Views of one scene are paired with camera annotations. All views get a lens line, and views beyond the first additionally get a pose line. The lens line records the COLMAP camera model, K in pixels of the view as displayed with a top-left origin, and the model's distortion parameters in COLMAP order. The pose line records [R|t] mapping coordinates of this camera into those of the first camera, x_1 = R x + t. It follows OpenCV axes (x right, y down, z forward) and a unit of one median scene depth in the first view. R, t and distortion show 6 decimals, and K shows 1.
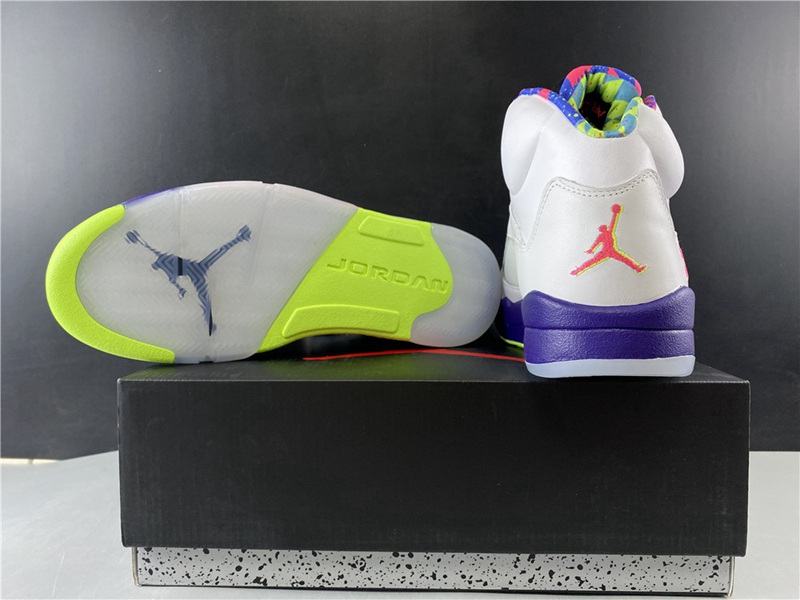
lens RADIAL K [[620.1, 0, 399.6], [0, 620.1, 296.5], [0, 0, 1]] dist [0.019737, 0.003587]
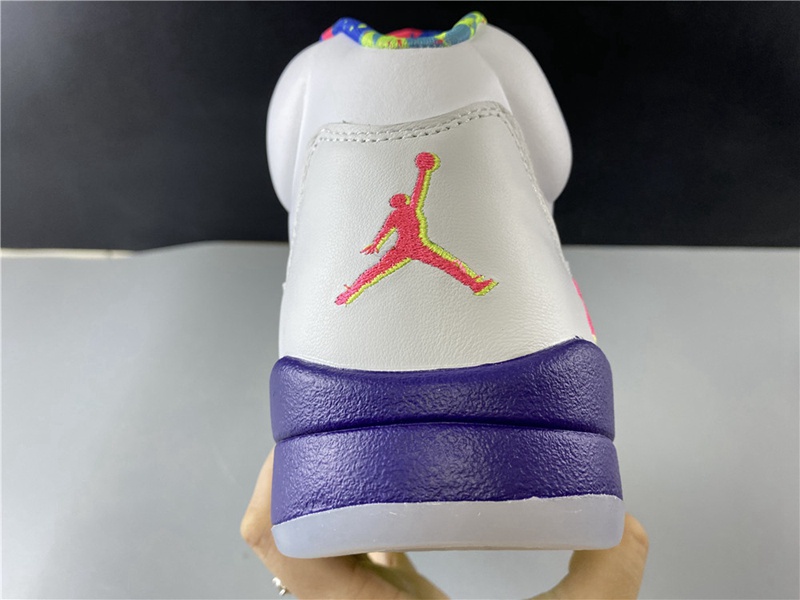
lens RADIAL K [[620.1, 0, 402.9], [0, 620.1, 301.6], [0, 0, 1]] dist [0.019737, 0.003587]
pose [[0.996478, 0.023749, 0.080423, 0.296996], [0.000695, 0.956684, -0.291129, 0.094283], [-0.083853, 0.290160, 0.953297, 0.589651]]
